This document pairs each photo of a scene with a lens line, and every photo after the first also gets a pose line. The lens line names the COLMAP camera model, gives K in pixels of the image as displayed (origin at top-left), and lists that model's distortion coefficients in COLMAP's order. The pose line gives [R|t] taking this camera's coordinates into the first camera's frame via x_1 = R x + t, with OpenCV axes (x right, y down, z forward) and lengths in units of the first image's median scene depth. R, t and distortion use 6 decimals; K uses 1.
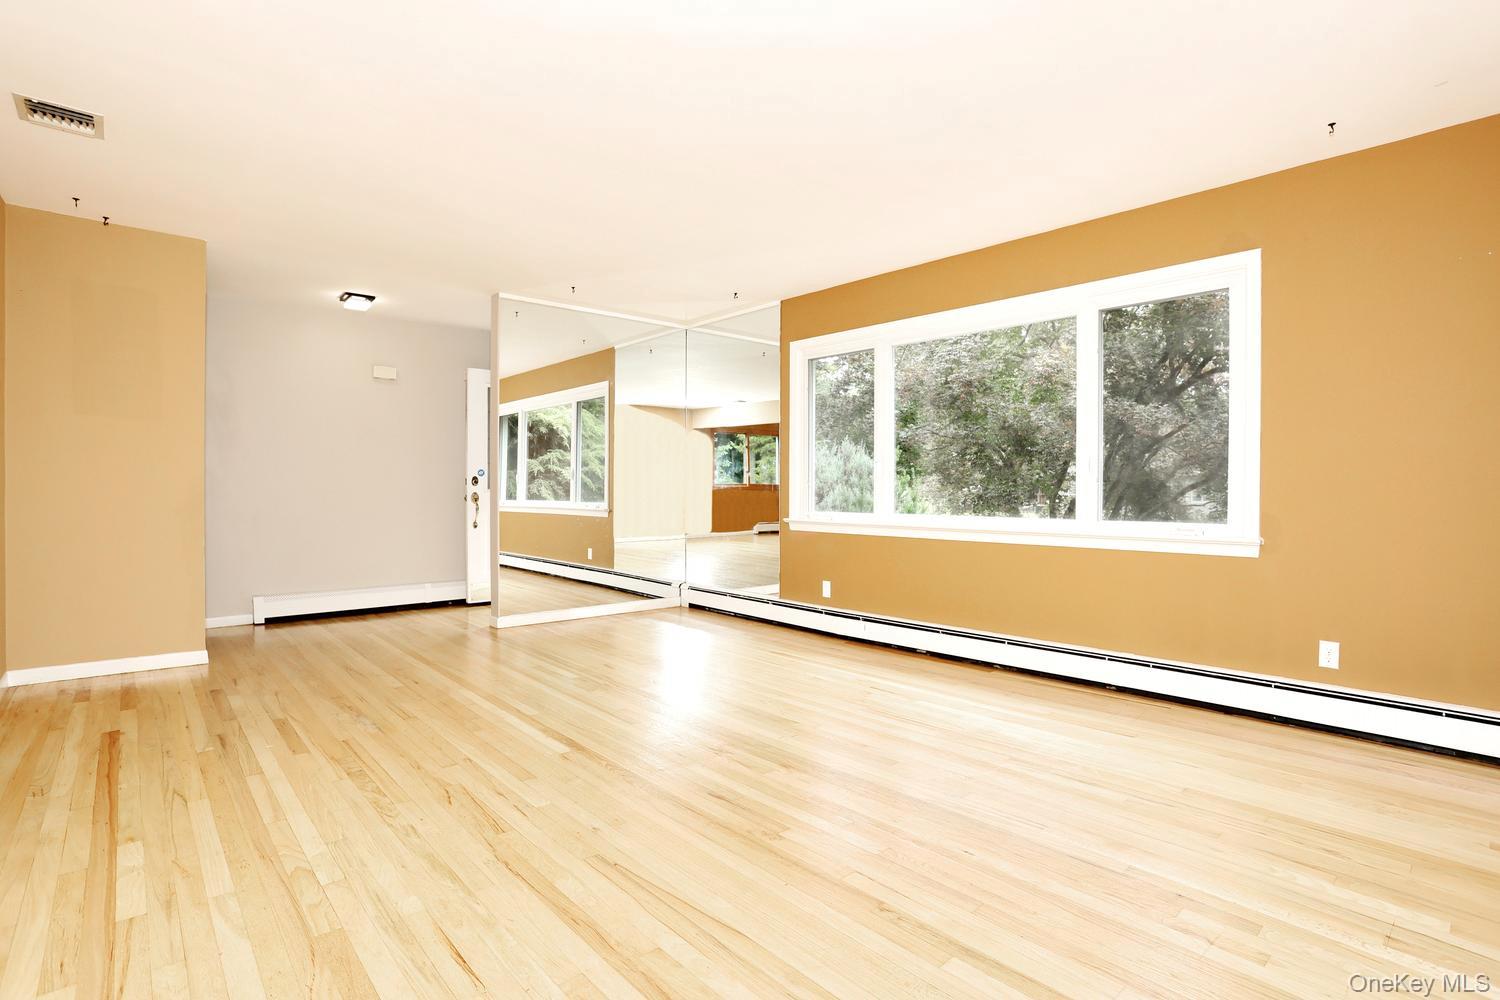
lens RADIAL K [[725.7, 0, 741.6], [0, 725.7, 501.3], [0, 0, 1]] dist [-0.064265, 0.017487]
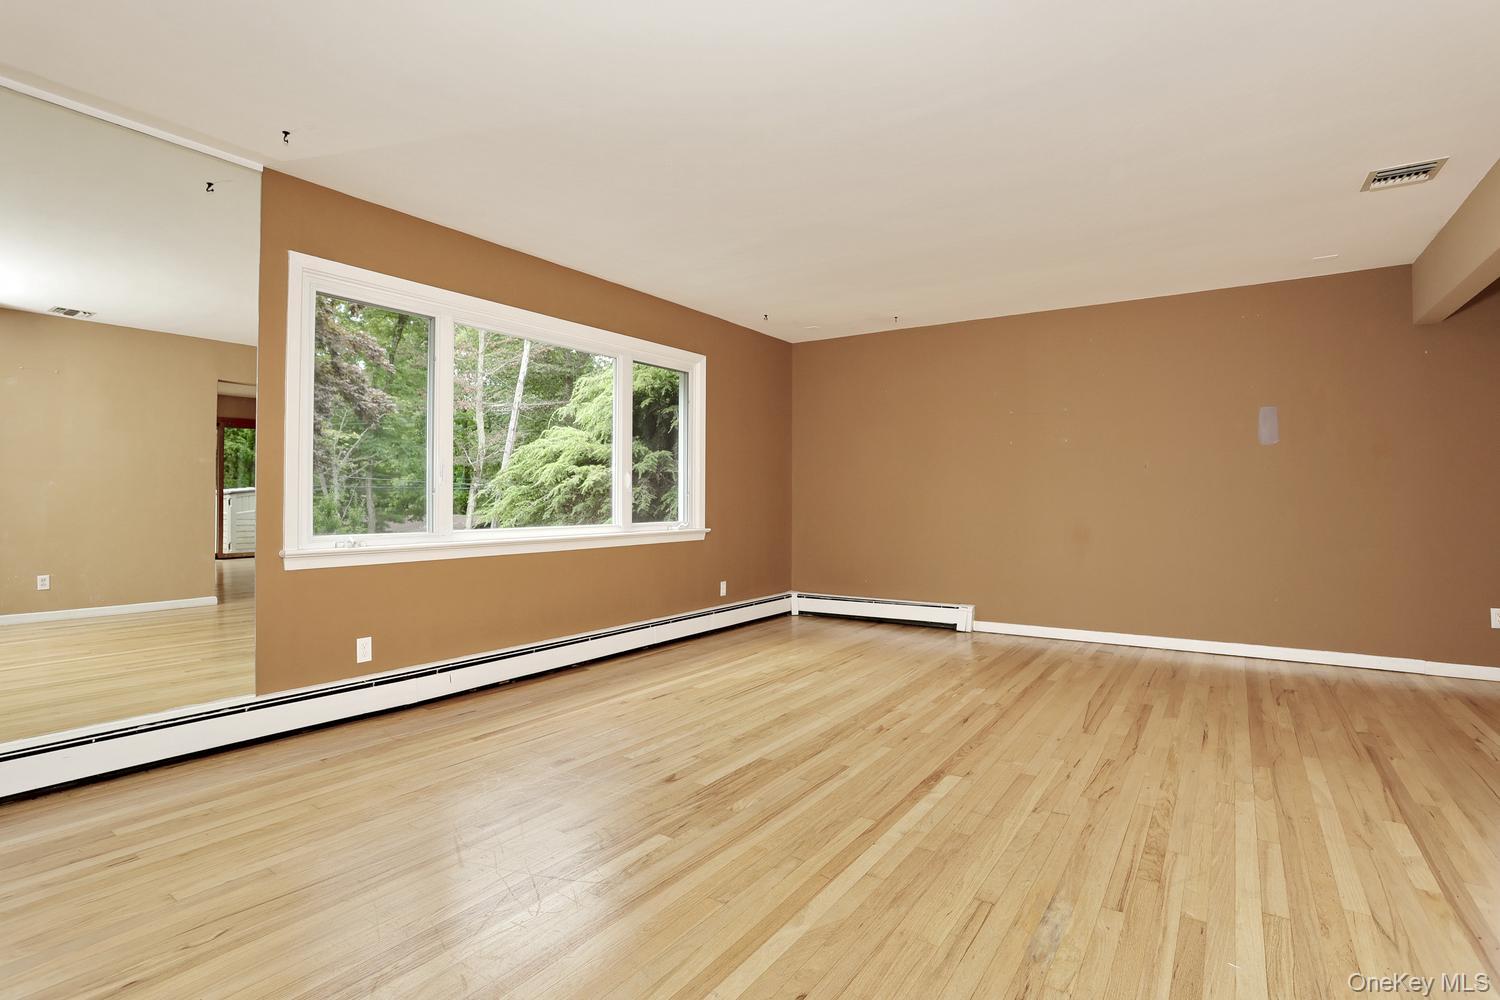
lens RADIAL K [[725.7, 0, 745.5], [0, 725.7, 501.3], [0, 0, 1]] dist [-0.064265, 0.017487]
pose [[-0.244703, -0.007327, 0.969570, -1.119297], [0.011228, 0.999883, 0.010390, -0.034299], [-0.969533, 0.013429, -0.244592, 1.521989]]
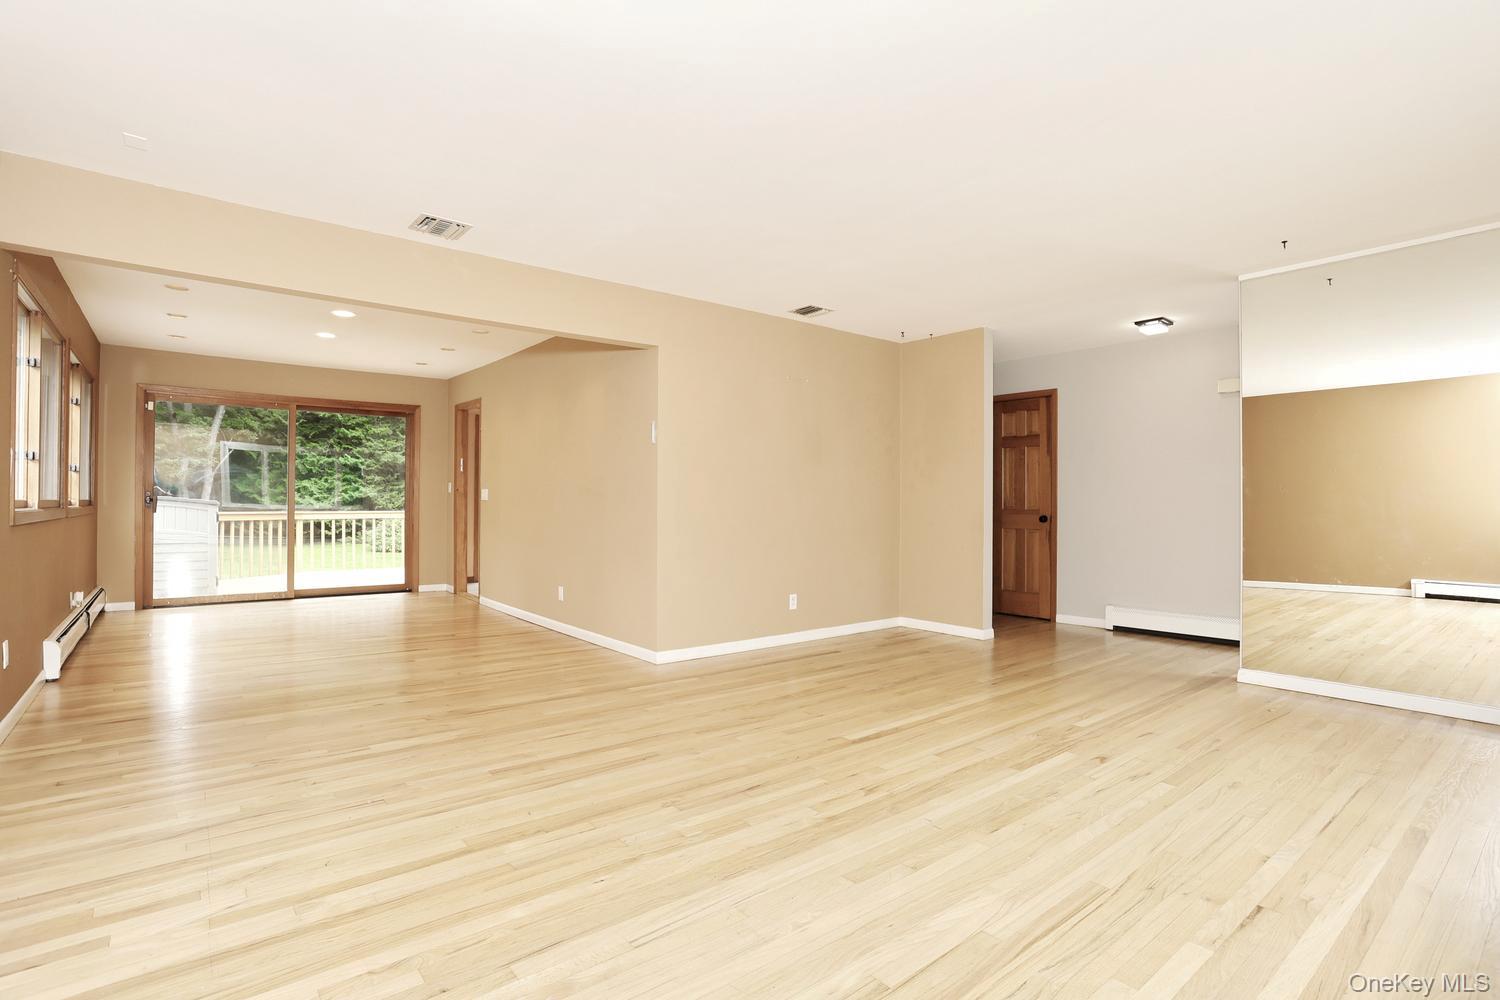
lens RADIAL K [[725.7, 0, 744.8], [0, 725.7, 498.9], [0, 0, 1]] dist [-0.064265, 0.017487]
pose [[-0.046942, -0.011524, -0.998831, 0.939201], [-0.021205, 0.999720, -0.010537, -0.021913], [0.998672, 0.020686, -0.047174, 0.892133]]
